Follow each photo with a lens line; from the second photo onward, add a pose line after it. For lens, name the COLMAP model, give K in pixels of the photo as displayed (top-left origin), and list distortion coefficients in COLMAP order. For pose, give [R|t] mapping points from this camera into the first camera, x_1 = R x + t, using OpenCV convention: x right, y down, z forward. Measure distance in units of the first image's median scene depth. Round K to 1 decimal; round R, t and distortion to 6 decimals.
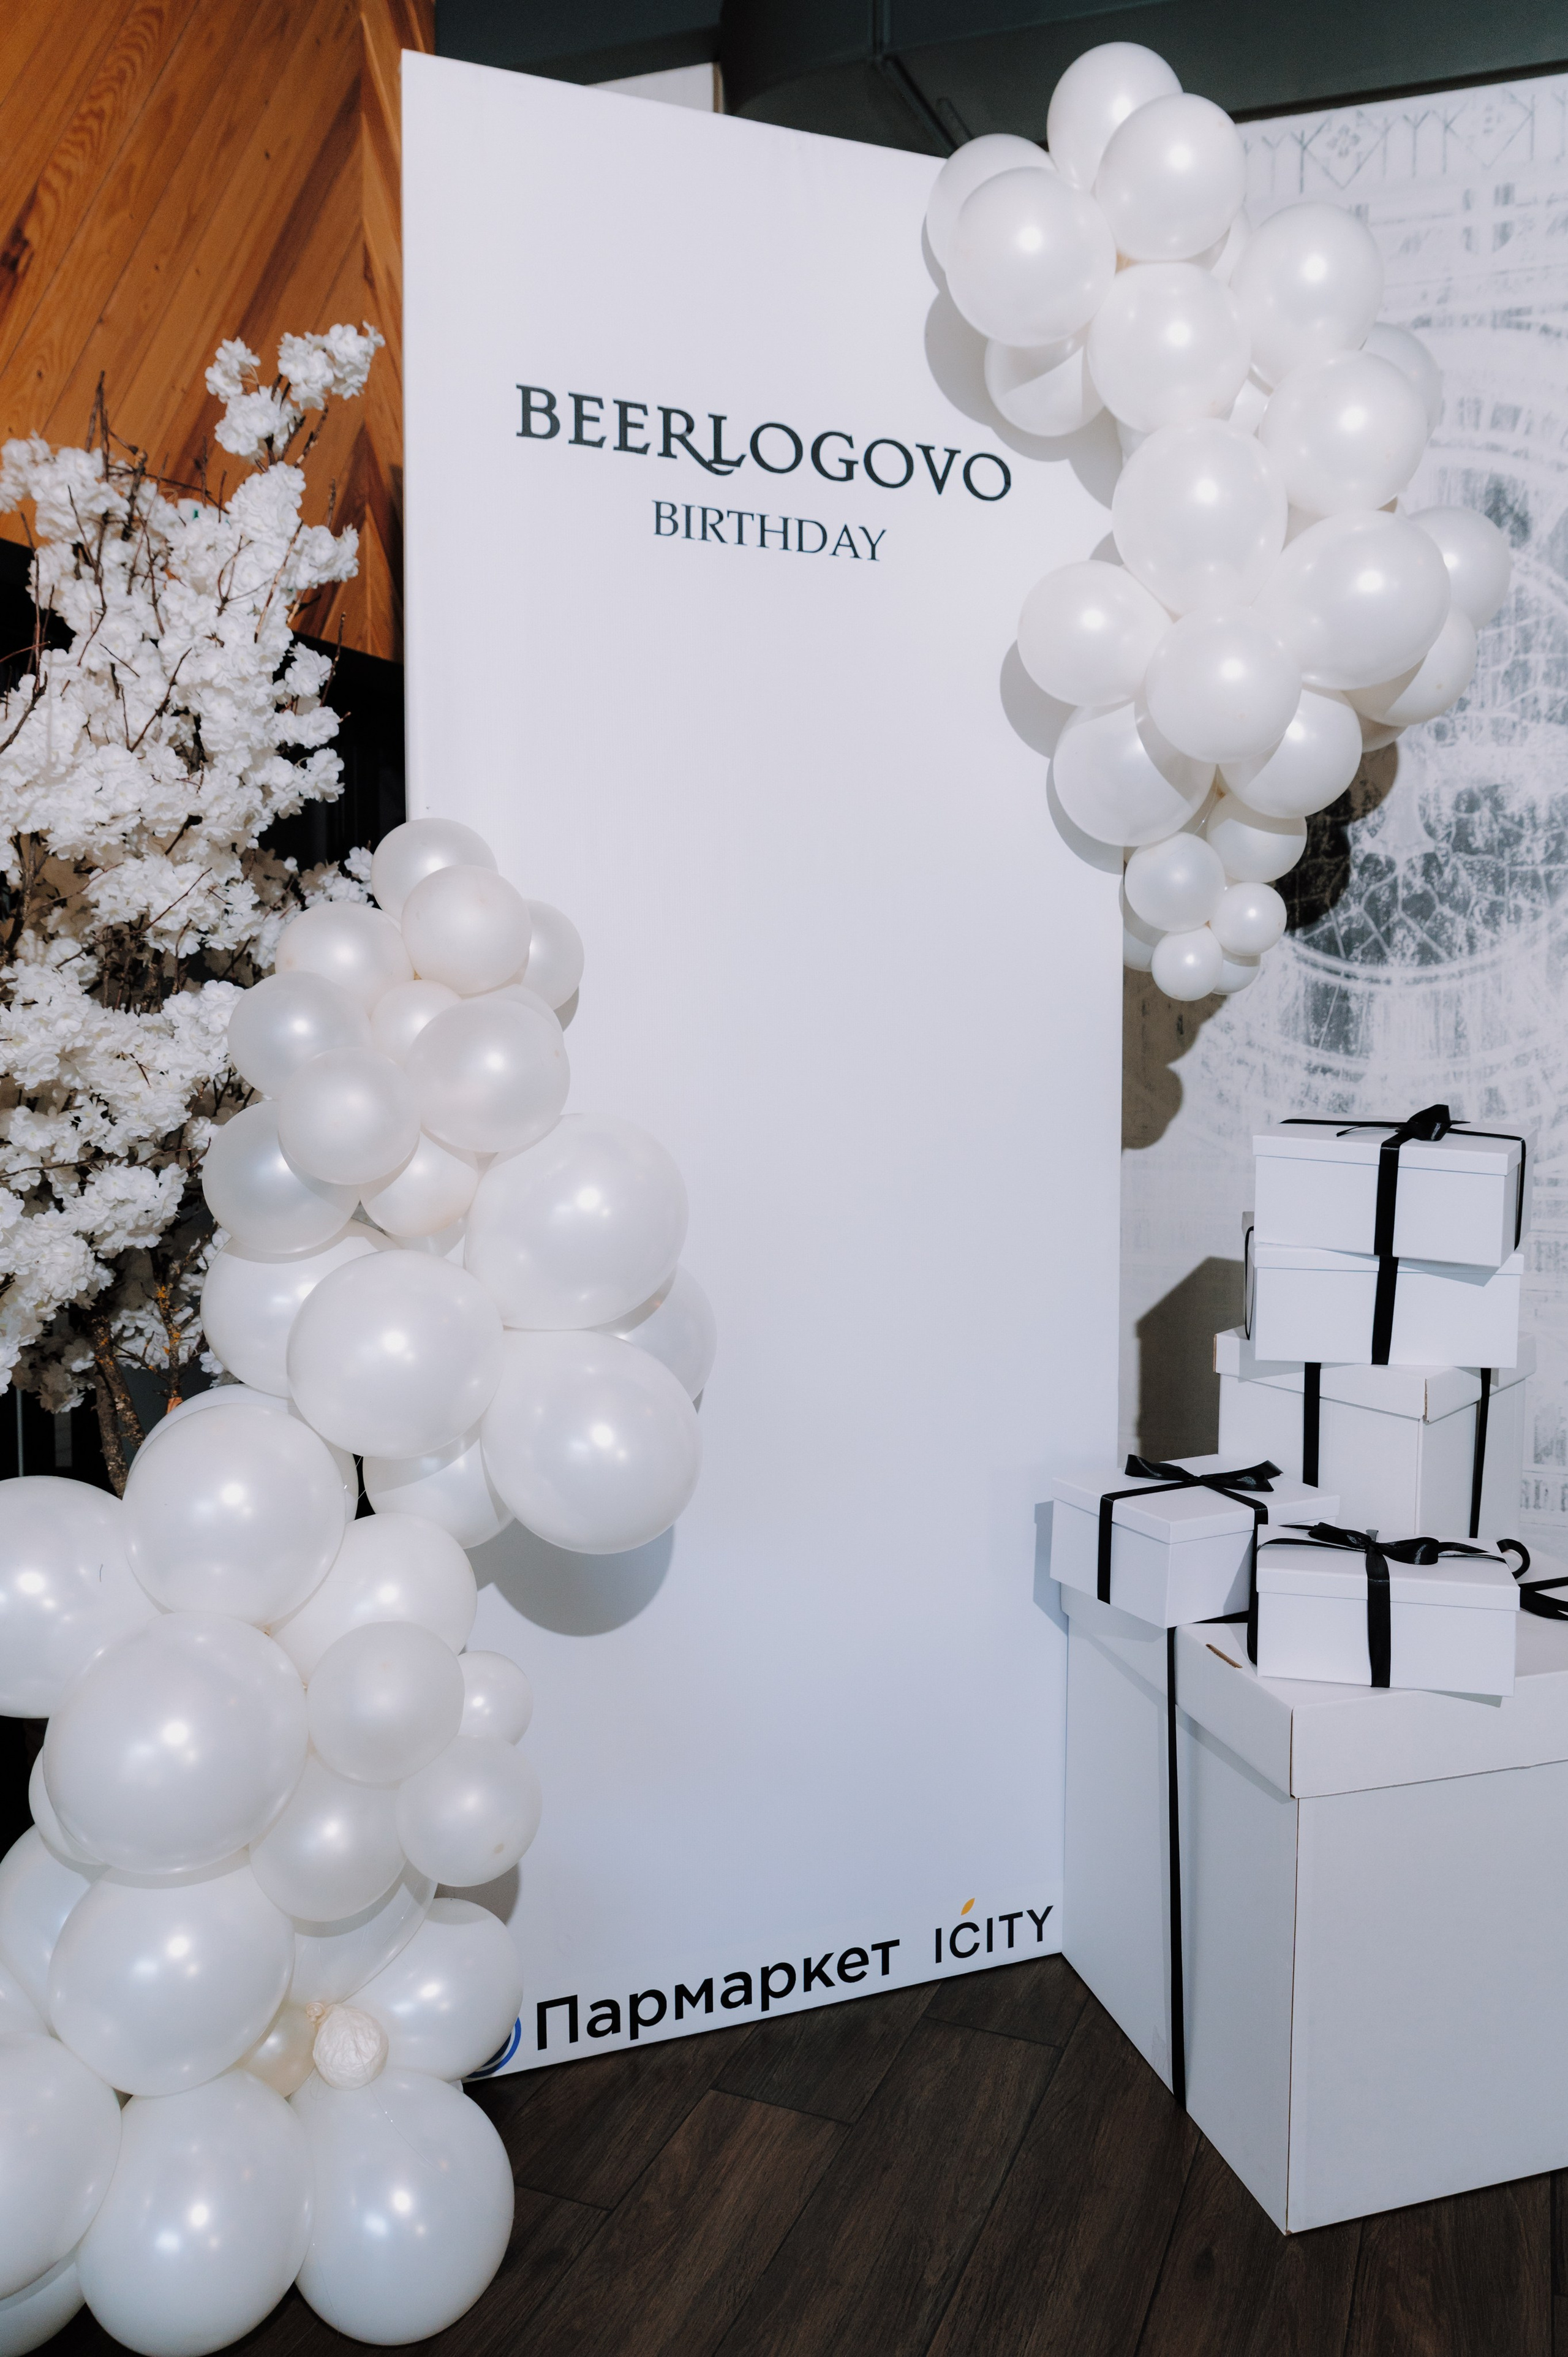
lens RADIAL K [[1604.9, 0, 896.9], [0, 1604.9, 1136.2], [0, 0, 1]] dist [0.004840, -0.016652]
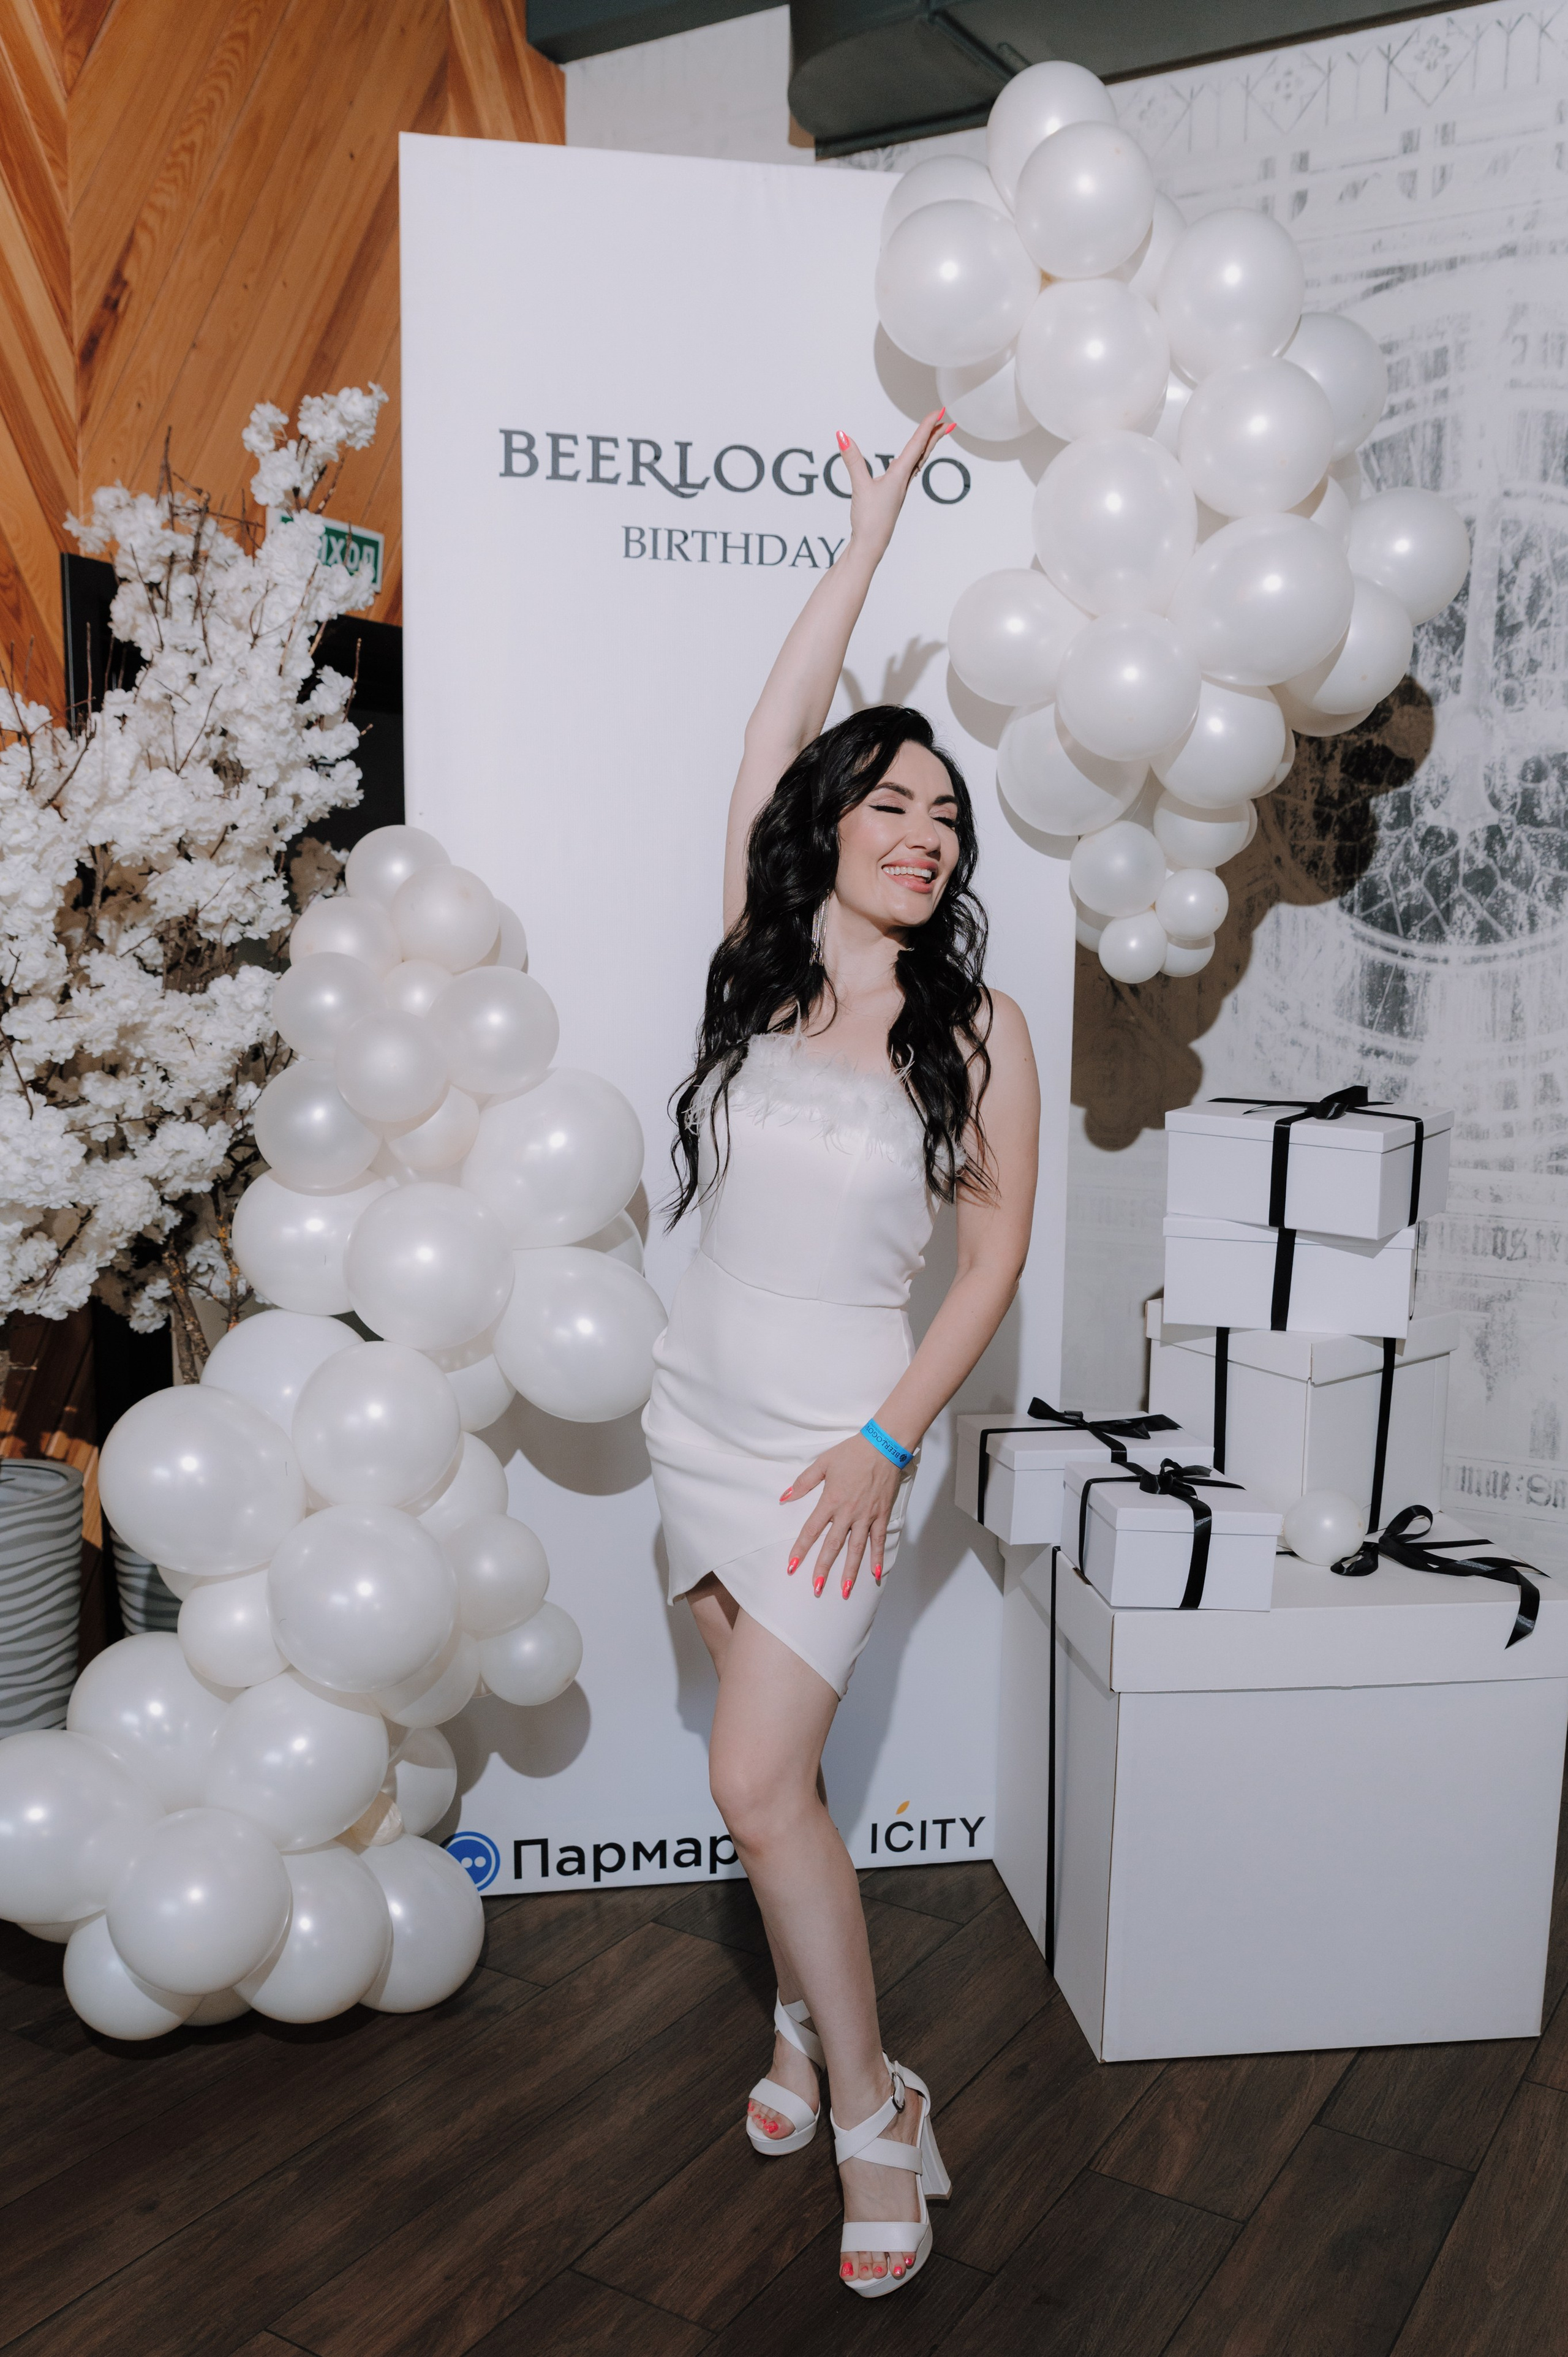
lens RADIAL K [[1875.4, 0, 845.4], [0, 1875.4, 1268.0], [0, 0, 1]] dist [-0.035050, 0.021207]
pose [[0.982796, 0.032999, -0.181723, 0.244649], [-0.018579, 0.996582, 0.080490, 0.005296], [0.183758, -0.075729, 0.980050, -0.261431]]
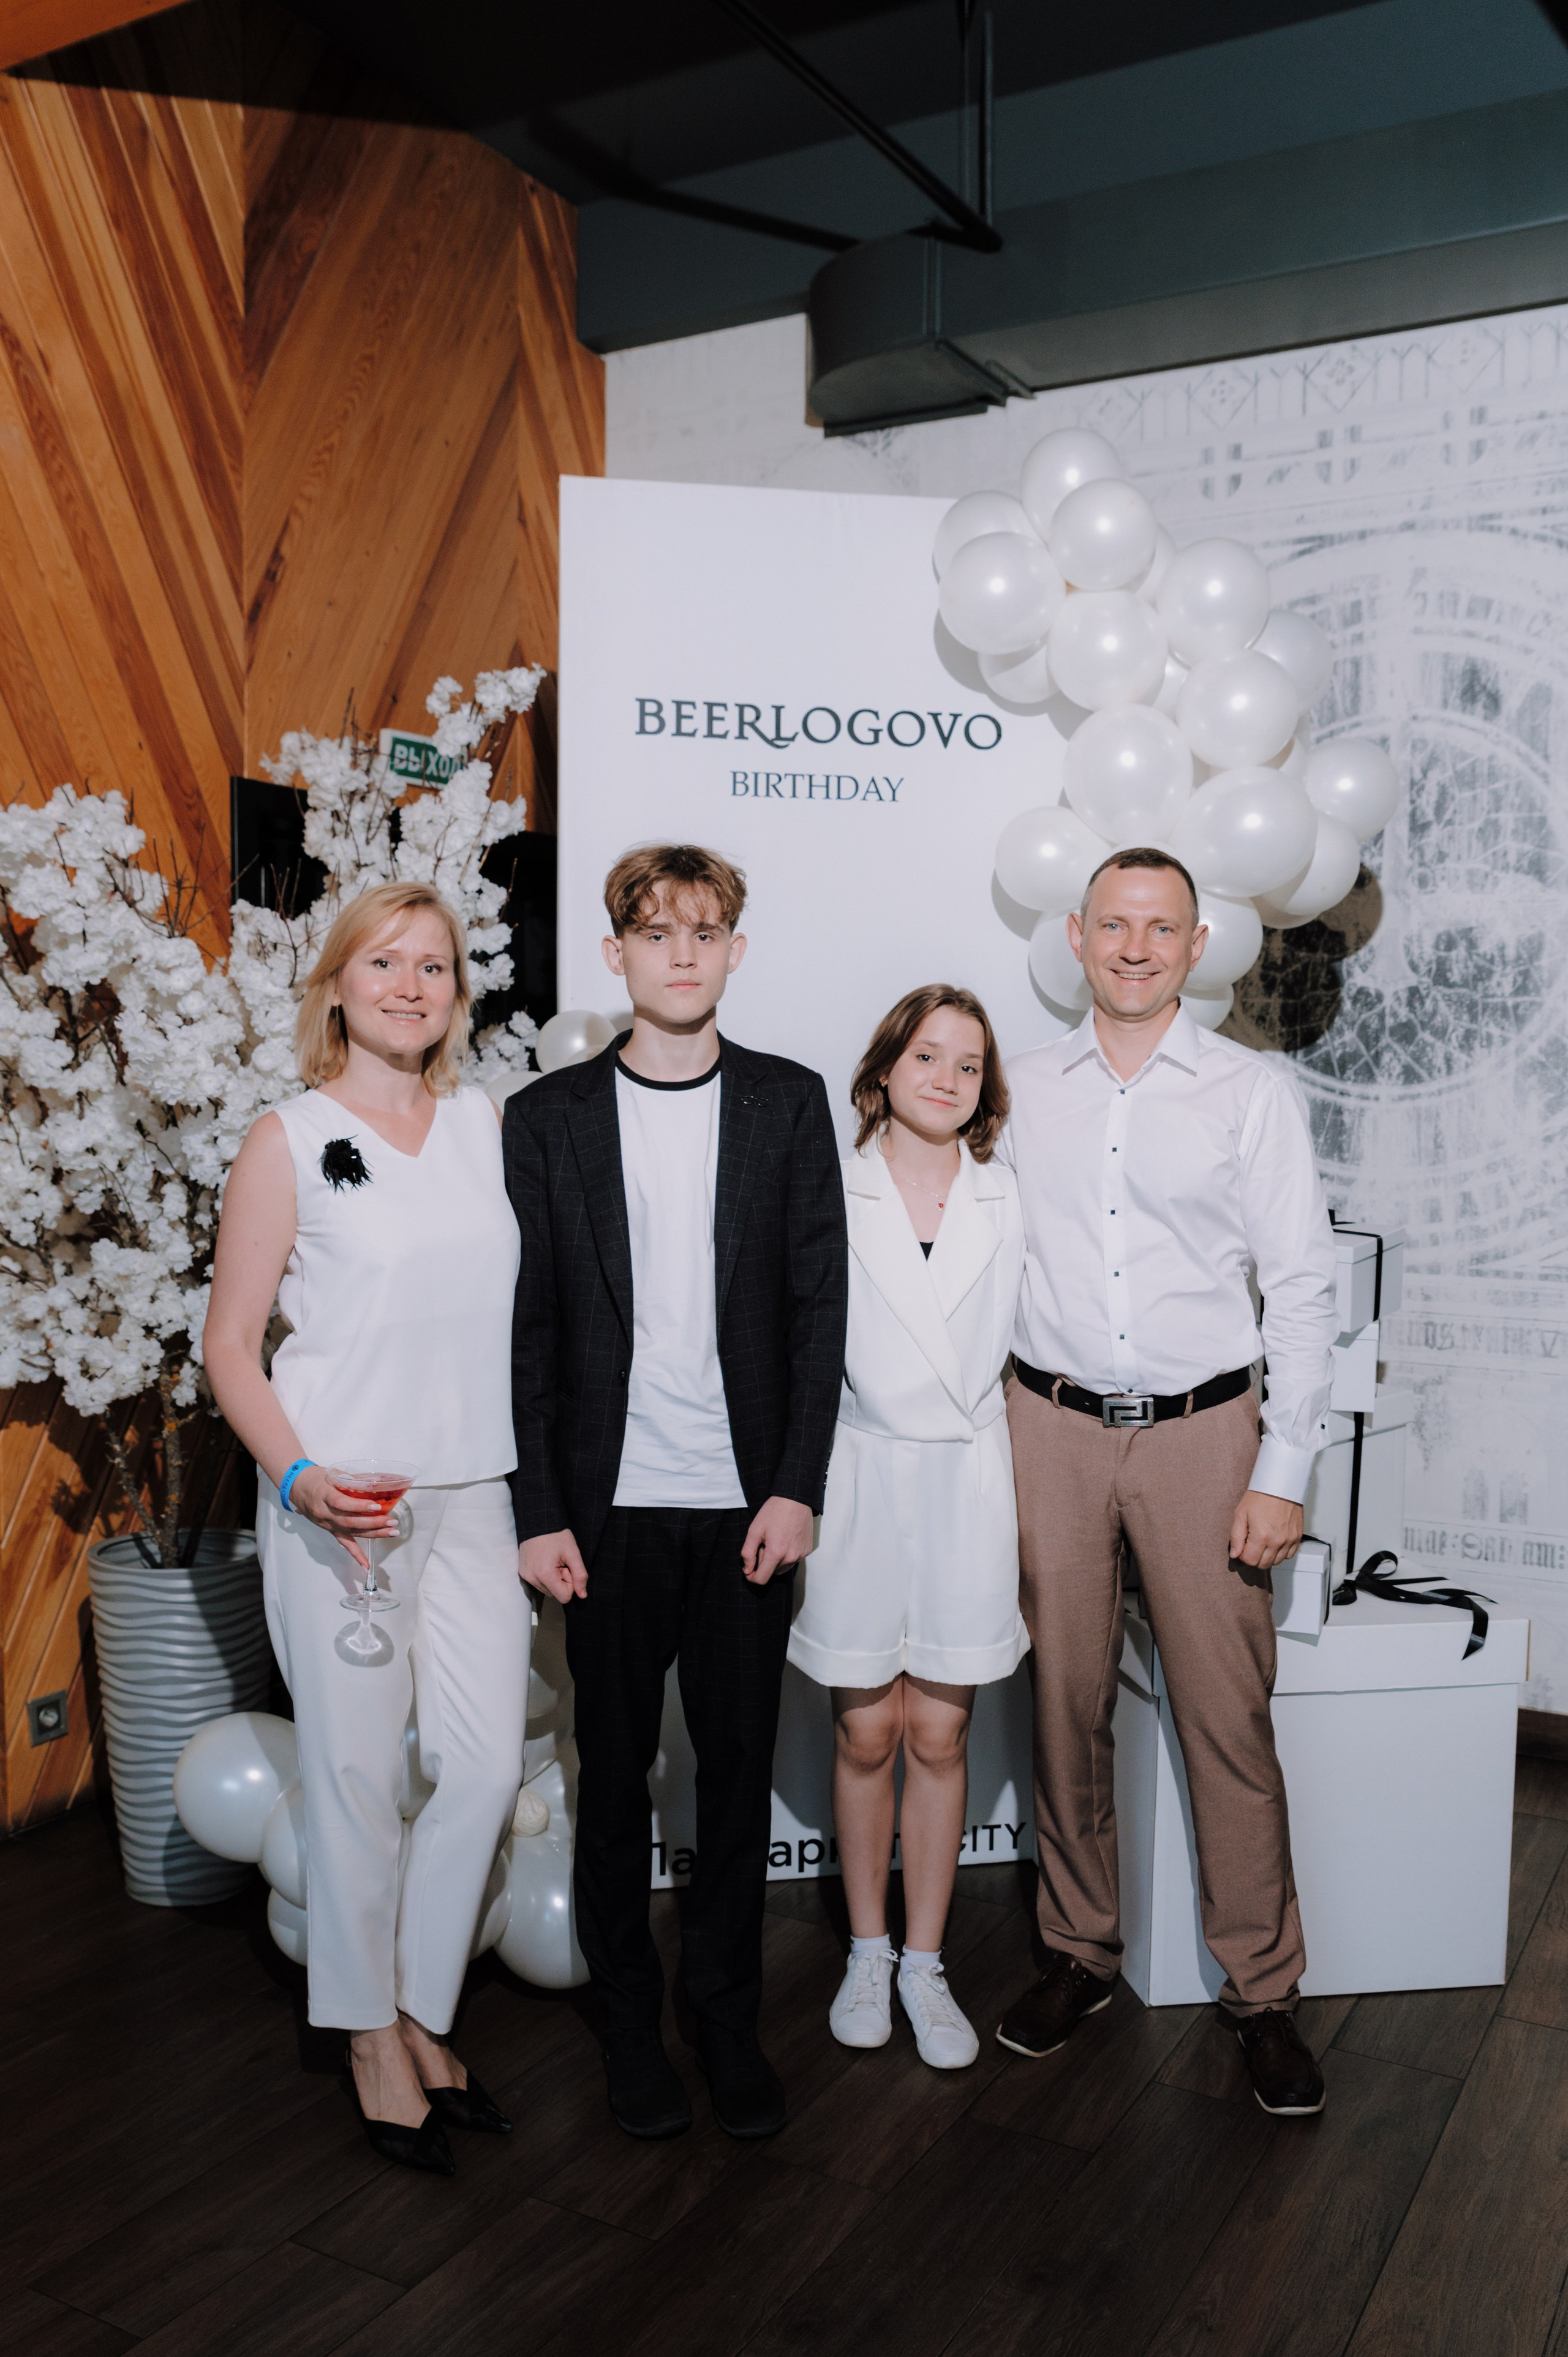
lens RADIAL K [[1863.1, 0, 739.6], [0, 1863.1, 1221.2], [0, 0, 1]] dist [-0.041542, 0.015534]
pose [[0.983959, 0.008868, -0.178172, 0.143870], [-0.009135, 0.999958, -0.000680, -0.005704], [0.178158, 0.002297, 0.983999, -0.572010]]
